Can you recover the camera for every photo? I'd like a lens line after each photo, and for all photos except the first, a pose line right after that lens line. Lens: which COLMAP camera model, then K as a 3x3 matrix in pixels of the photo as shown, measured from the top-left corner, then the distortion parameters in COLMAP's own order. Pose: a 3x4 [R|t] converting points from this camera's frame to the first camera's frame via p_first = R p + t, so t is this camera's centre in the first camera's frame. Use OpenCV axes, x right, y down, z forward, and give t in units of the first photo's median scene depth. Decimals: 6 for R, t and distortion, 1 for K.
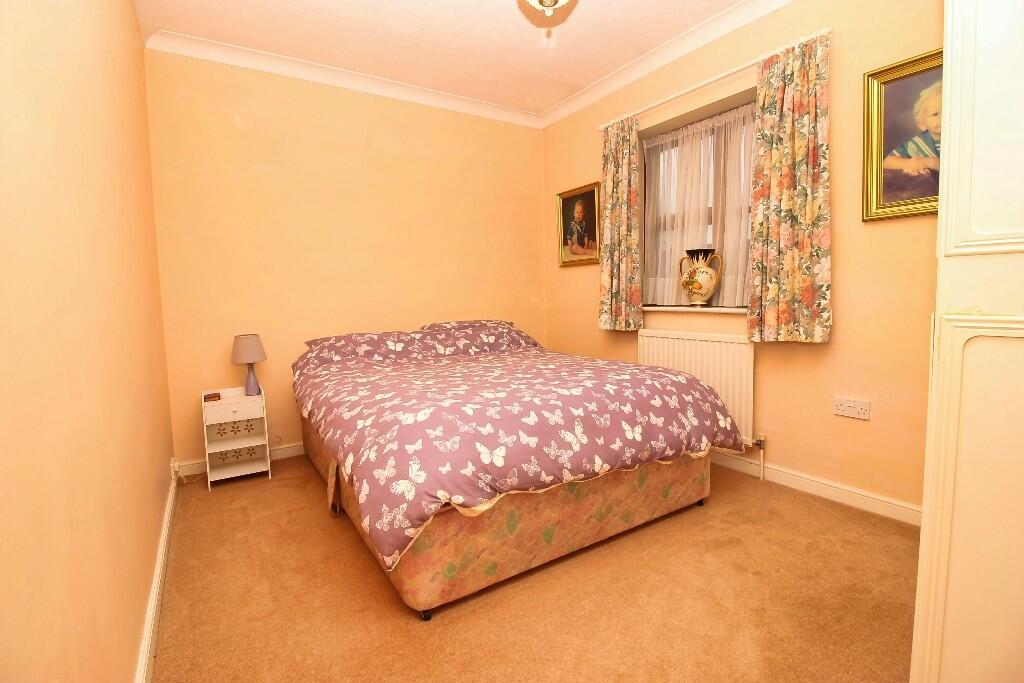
lens RADIAL K [[474.2, 0, 511.1], [0, 474.2, 321.8], [0, 0, 1]] dist [0.000244, -0.000022]
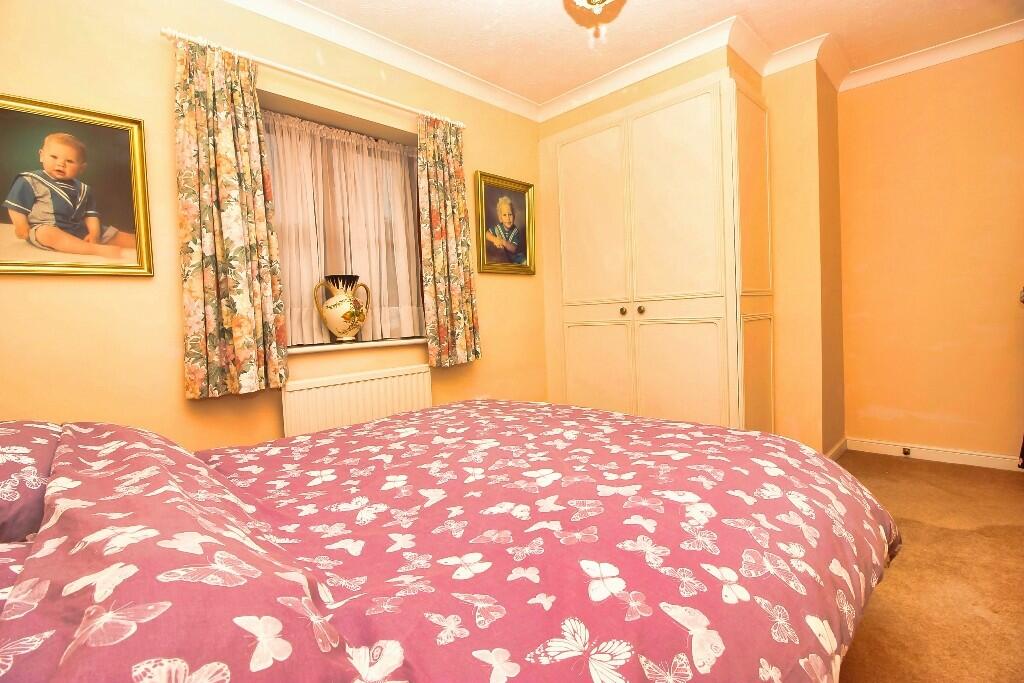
lens RADIAL K [[470.2, 0, 513.5], [0, 470.2, 338.0], [0, 0, 1]] dist [0.001052, -0.017488]
pose [[-0.235649, 0.007267, 0.971811, -0.492881], [0.128779, 0.991387, 0.023814, -0.023600], [-0.963268, 0.130761, -0.234555, 0.930140]]
